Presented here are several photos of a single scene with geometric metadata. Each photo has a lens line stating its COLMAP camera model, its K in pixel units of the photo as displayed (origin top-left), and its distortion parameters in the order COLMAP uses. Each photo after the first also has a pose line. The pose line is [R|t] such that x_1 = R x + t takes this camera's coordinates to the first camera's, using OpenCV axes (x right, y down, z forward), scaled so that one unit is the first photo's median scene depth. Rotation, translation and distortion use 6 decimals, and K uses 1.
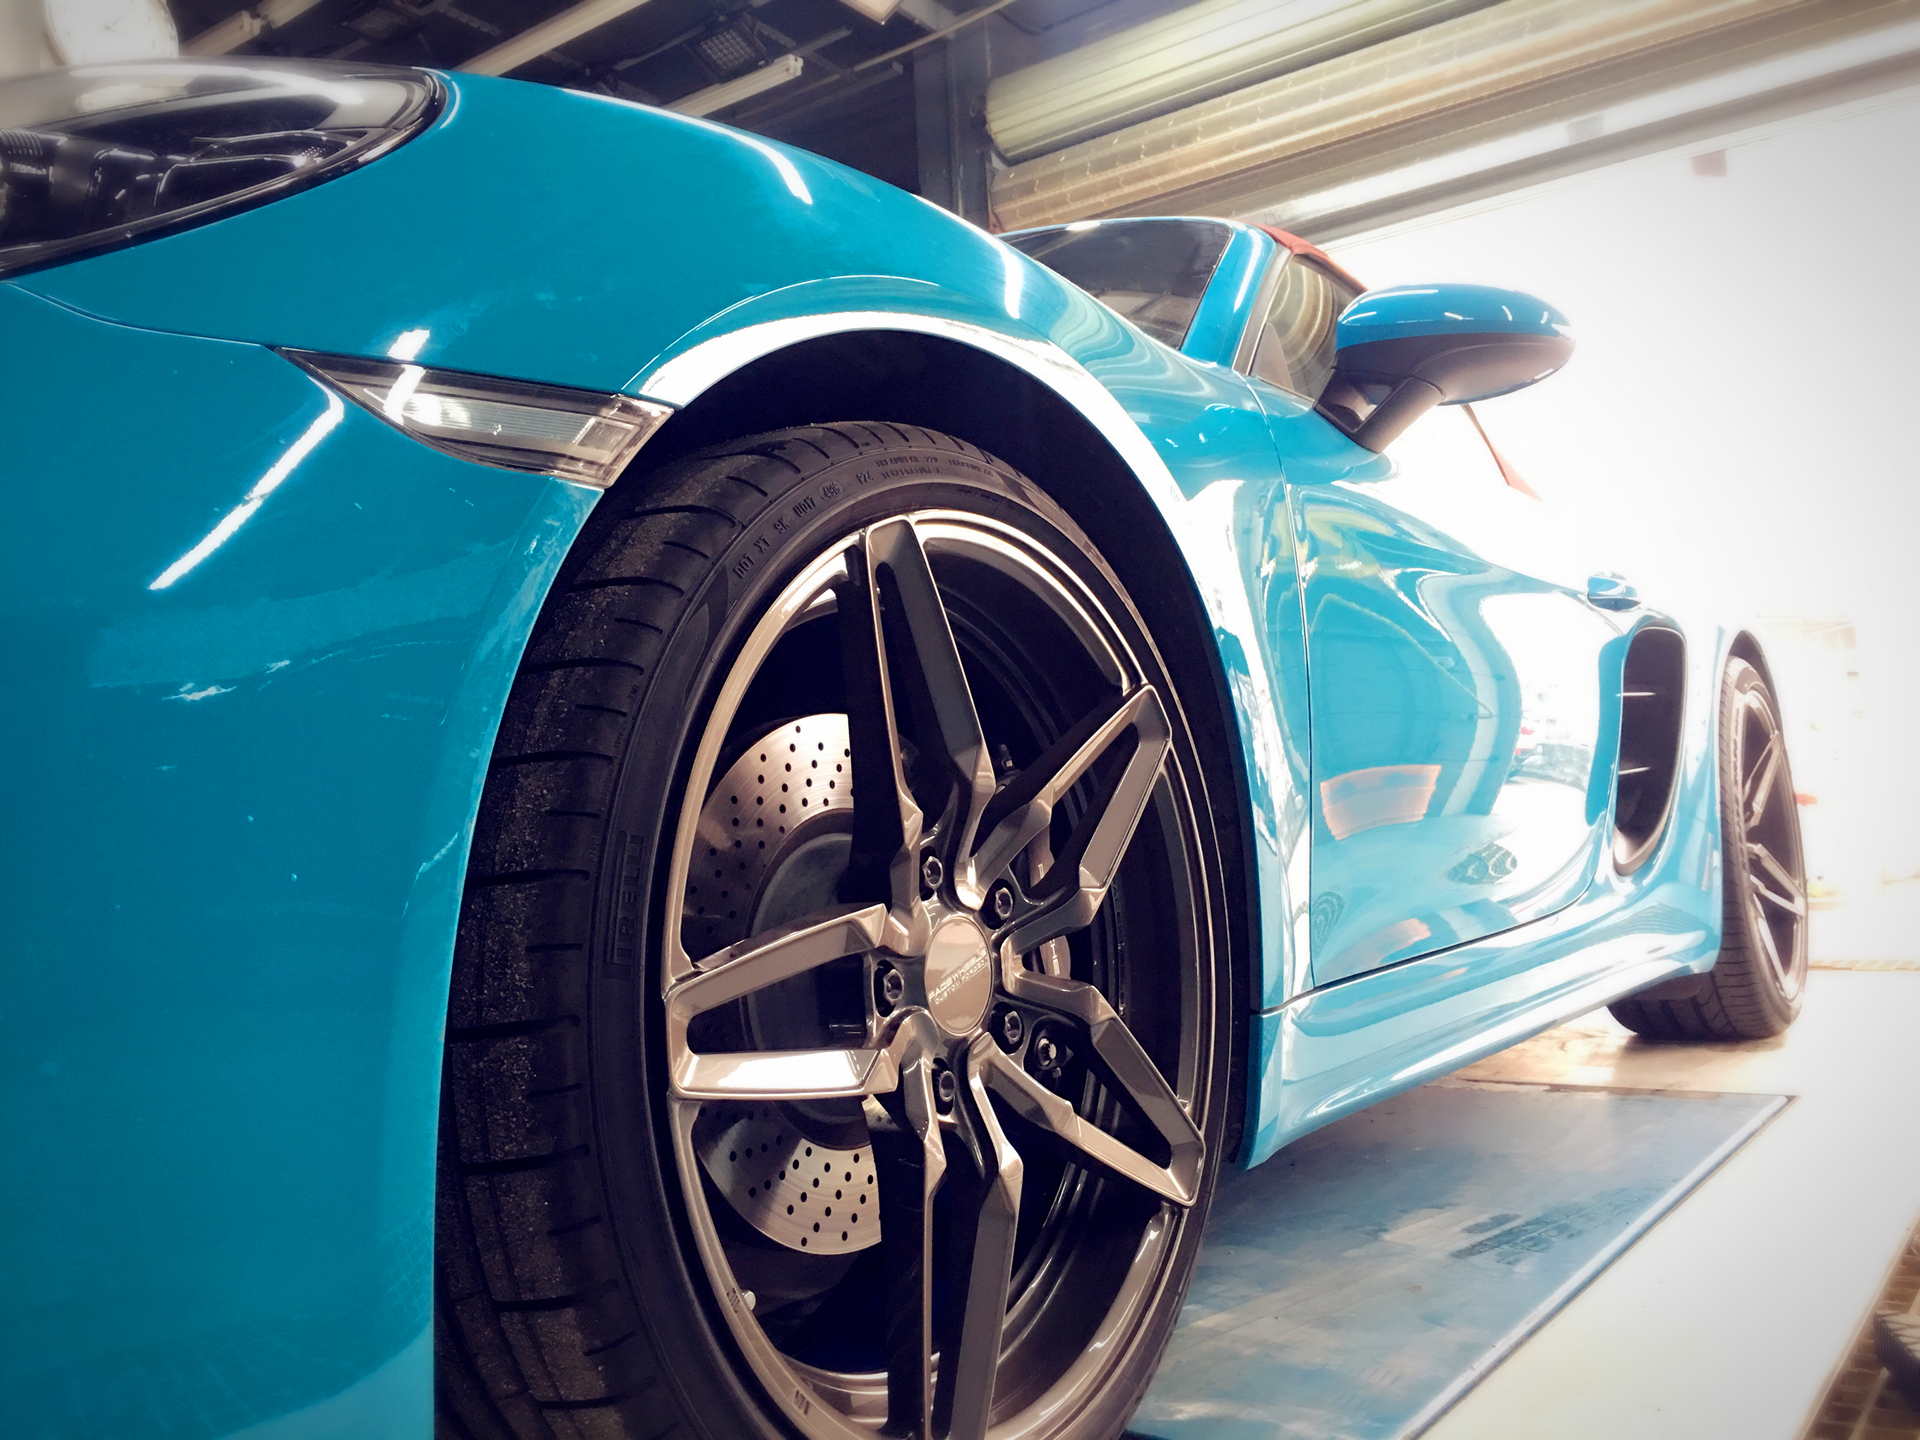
lens RADIAL K [[1735.0, 0, 960.0], [0, 1735.0, 720.0], [0, 0, 1]] dist [0.069141, 0.006825]
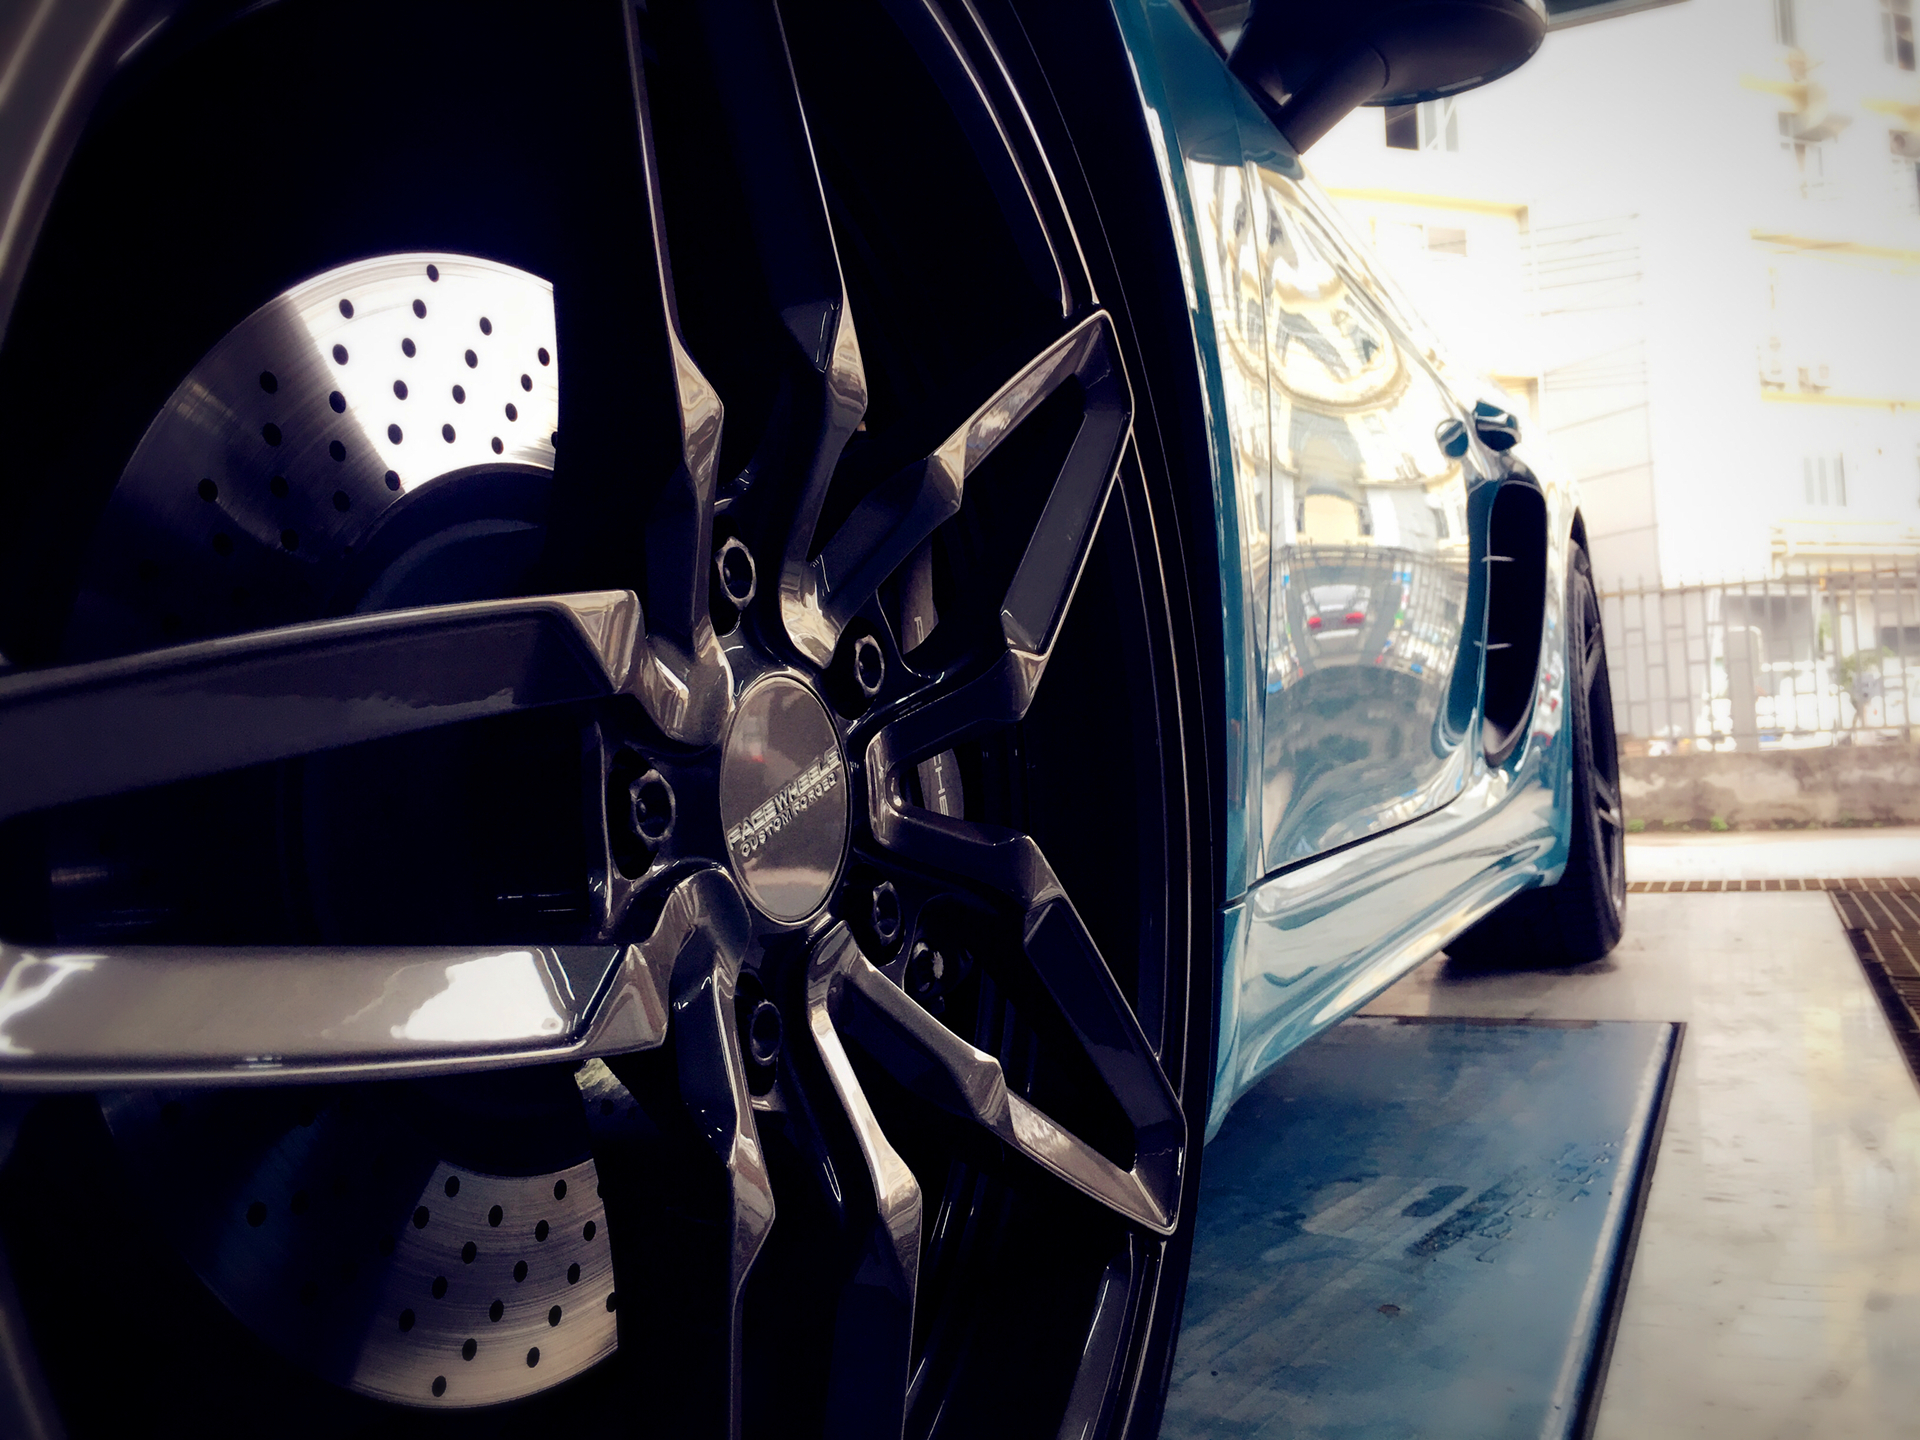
lens RADIAL K [[1735.0, 0, 960.0], [0, 1735.0, 720.0], [0, 0, 1]] dist [0.069141, 0.006825]
pose [[0.986215, 0.005047, 0.165392, -0.031600], [-0.009606, 0.999595, 0.026777, 0.109237], [-0.165190, -0.027996, 0.985864, 0.513128]]
